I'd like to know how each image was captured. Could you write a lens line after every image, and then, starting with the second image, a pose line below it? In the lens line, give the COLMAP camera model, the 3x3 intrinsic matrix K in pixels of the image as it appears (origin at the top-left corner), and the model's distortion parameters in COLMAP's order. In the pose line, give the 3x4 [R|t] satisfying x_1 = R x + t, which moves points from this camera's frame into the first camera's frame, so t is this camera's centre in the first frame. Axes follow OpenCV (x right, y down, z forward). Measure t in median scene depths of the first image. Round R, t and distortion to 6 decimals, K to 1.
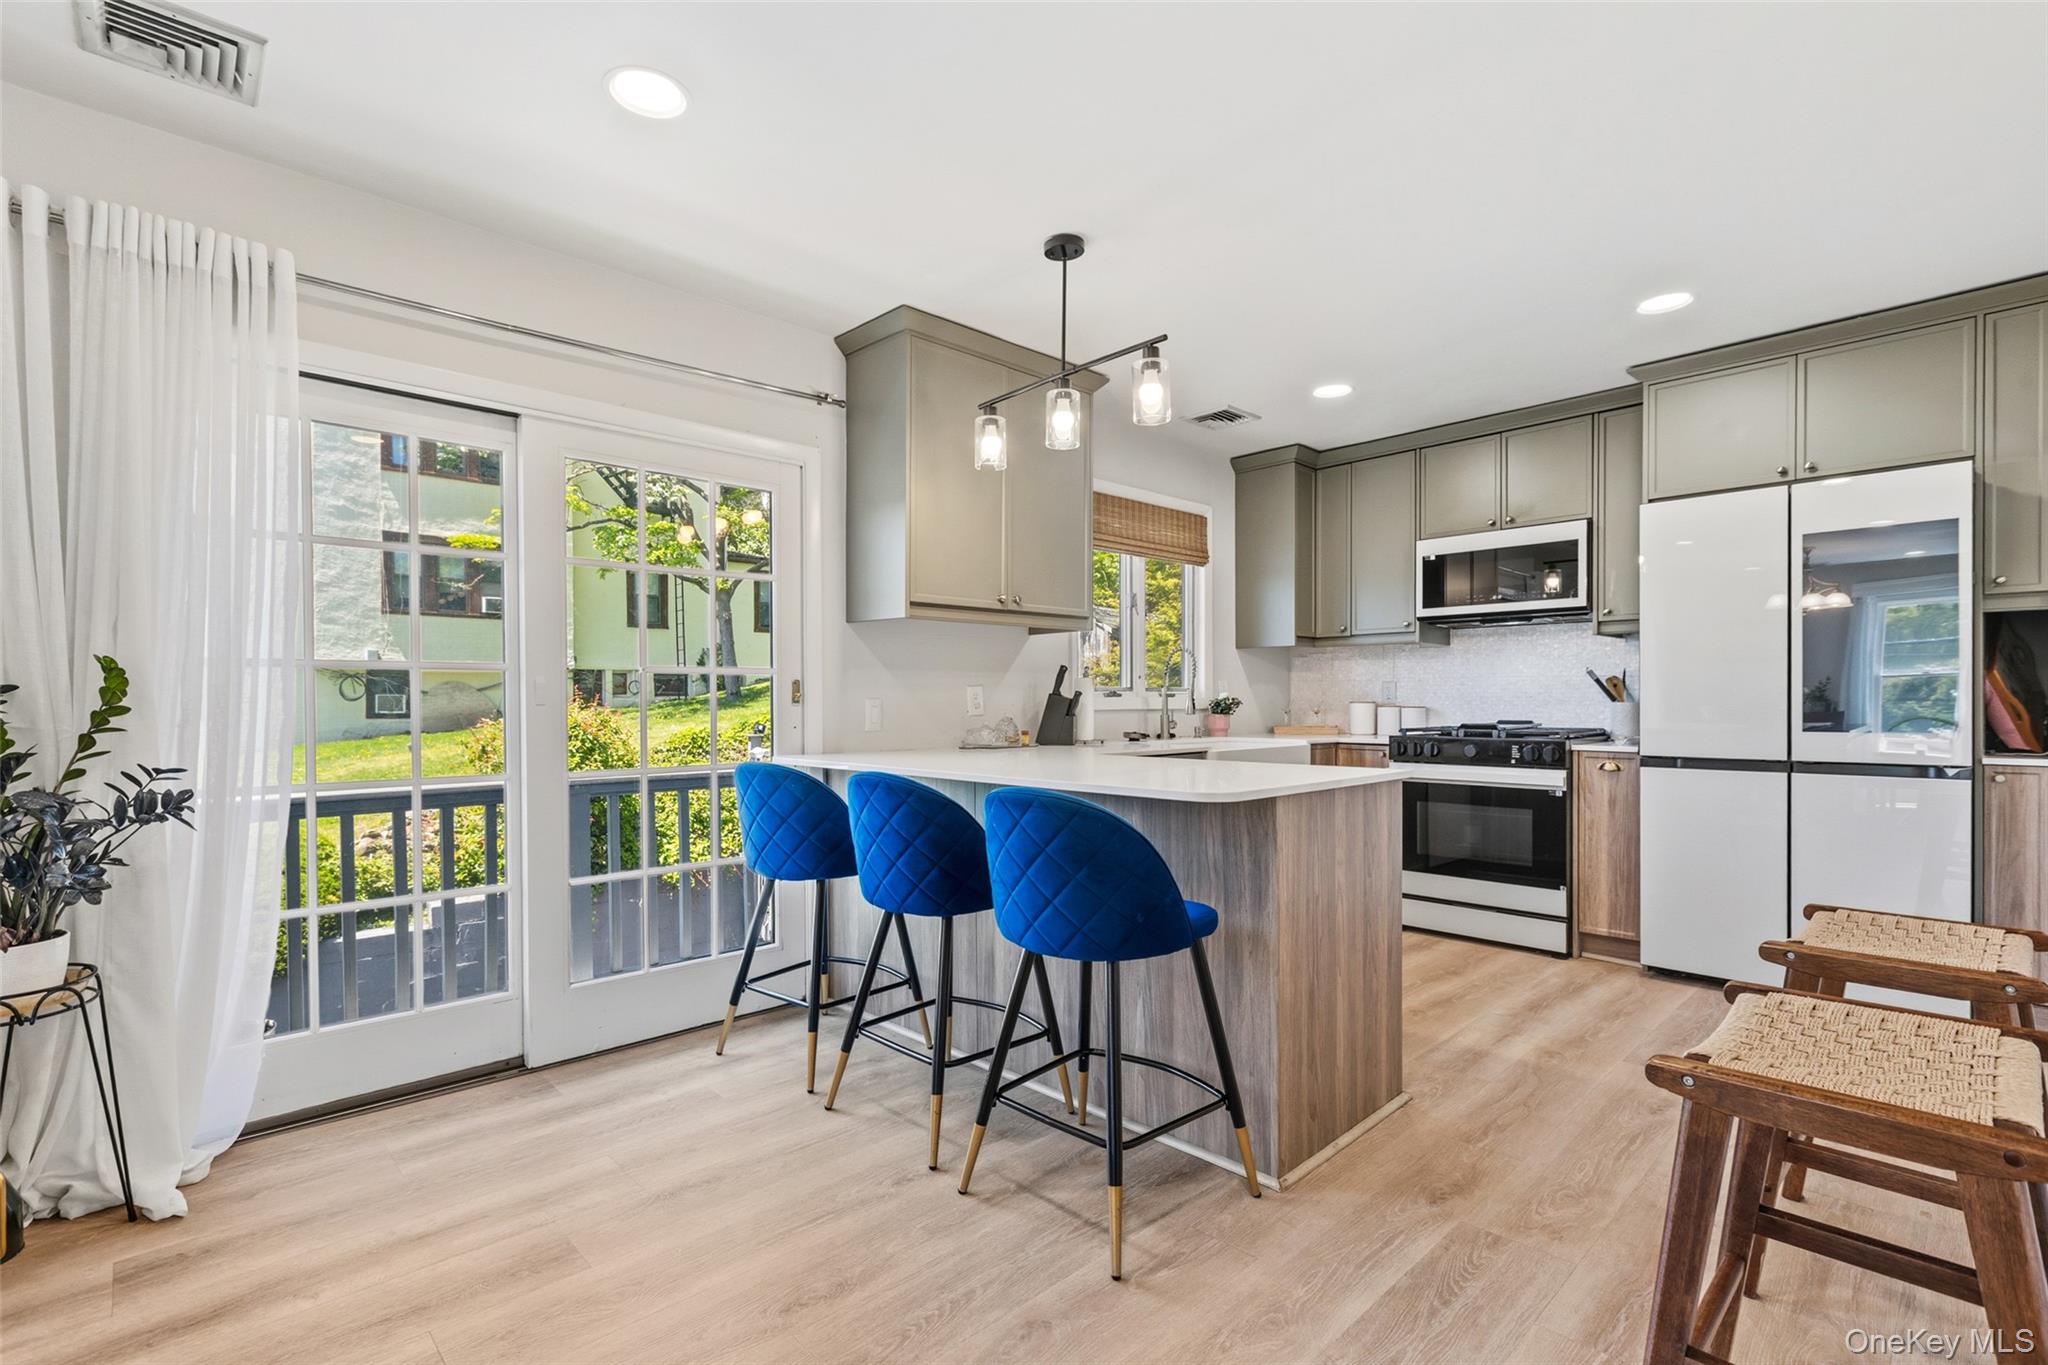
lens RADIAL K [[933.0, 0, 1011.4], [0, 933.0, 716.2], [0, 0, 1]] dist [0.004468, -0.001294]
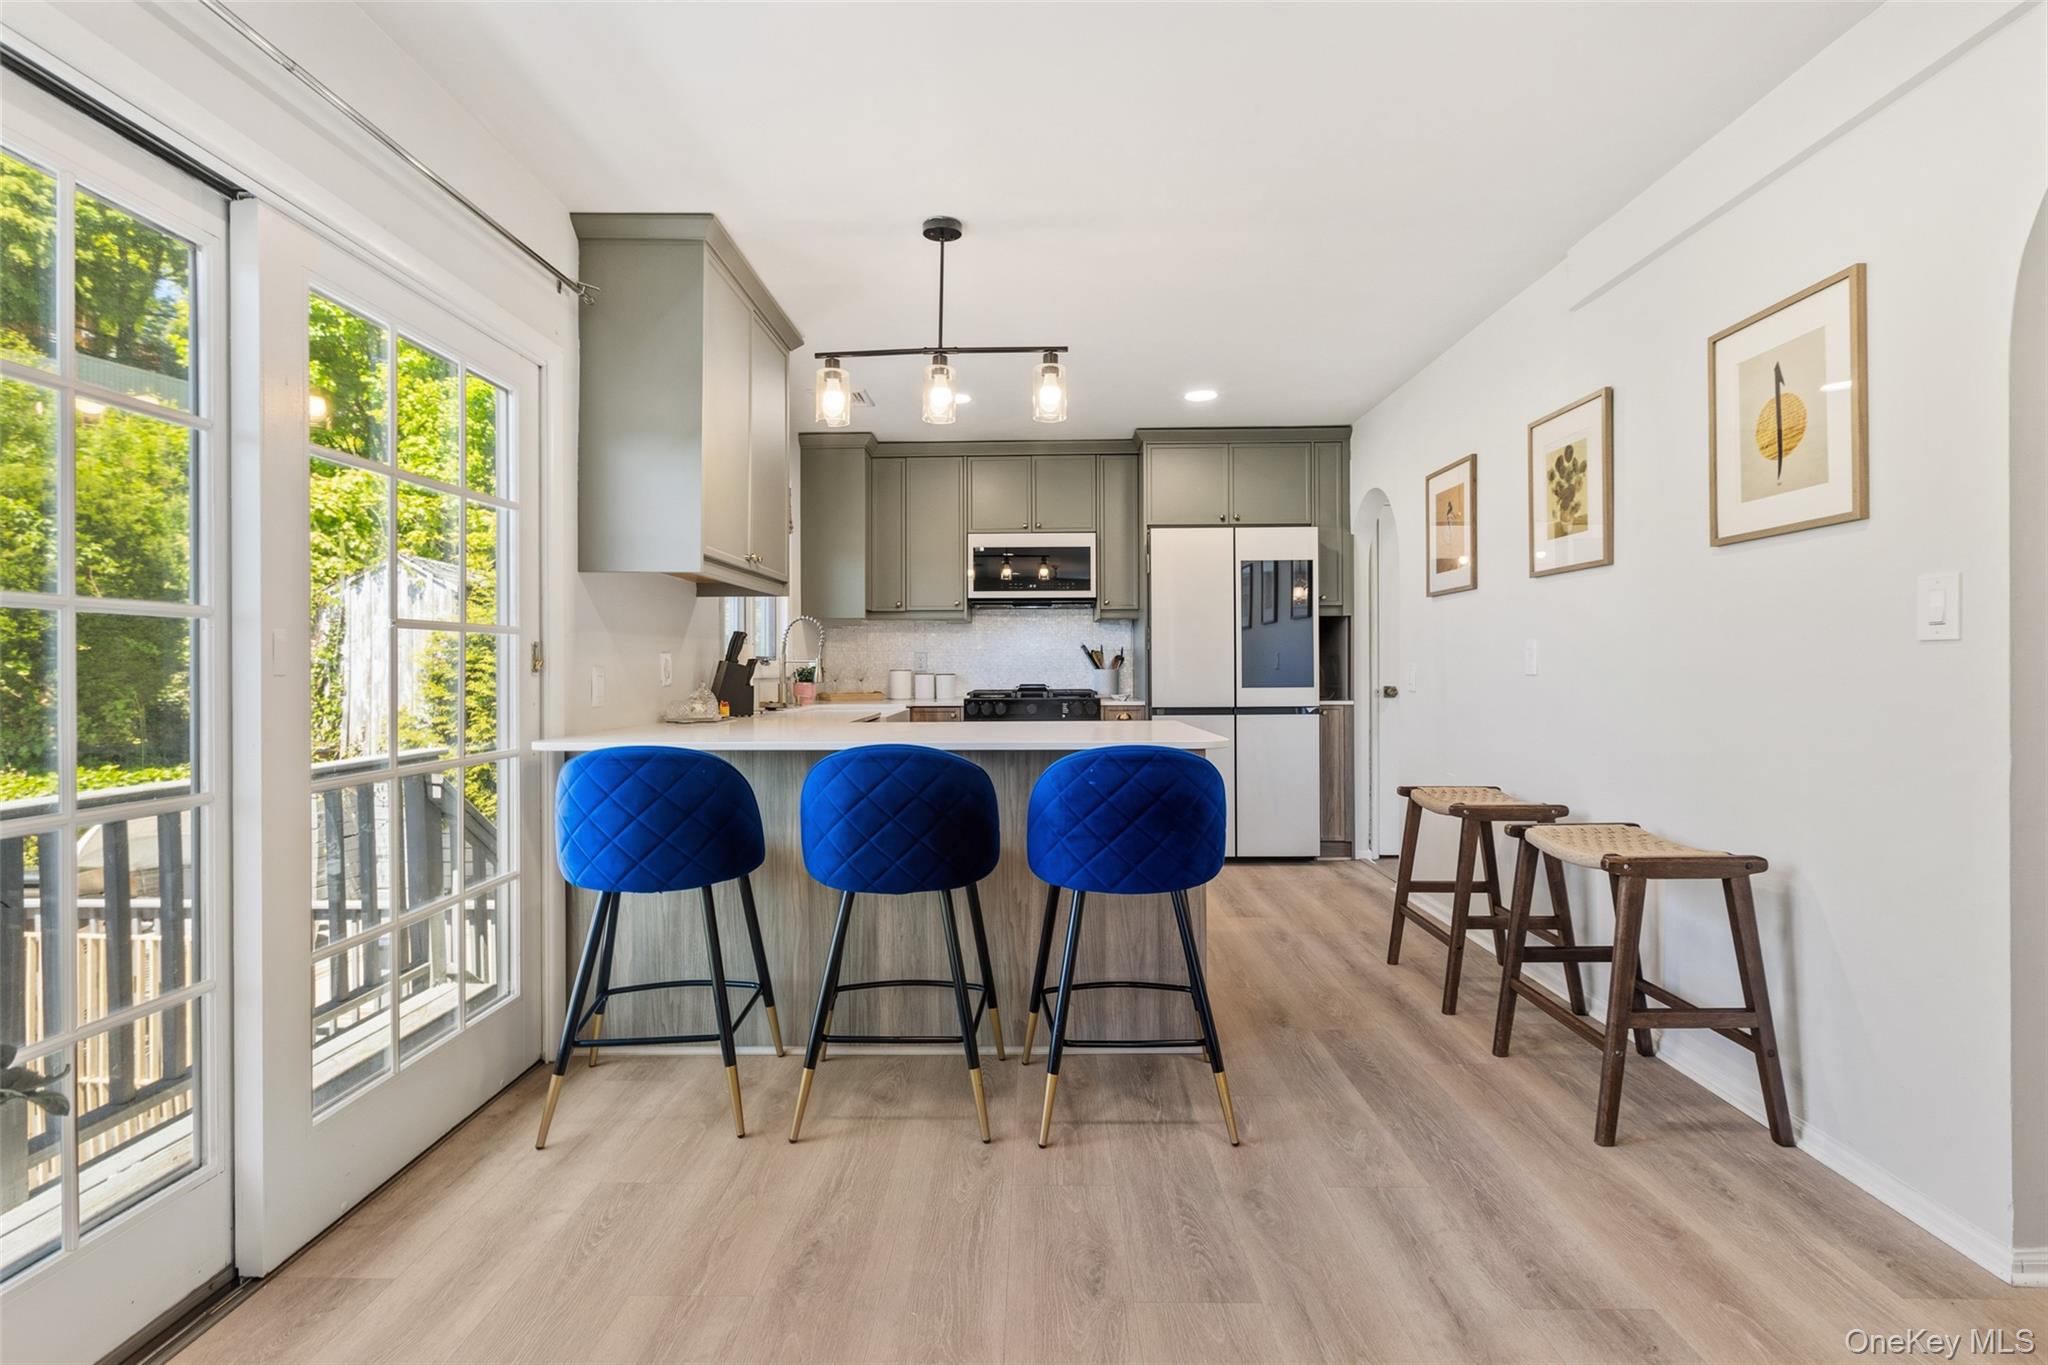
lens RADIAL K [[933.0, 0, 1008.1], [0, 933.0, 666.2], [0, 0, 1]] dist [0.004468, -0.001294]
pose [[0.700921, 0.001790, 0.713237, -0.494113], [0.013876, 0.999773, -0.016145, 0.000043], [-0.713104, 0.021214, 0.700737, 0.182763]]
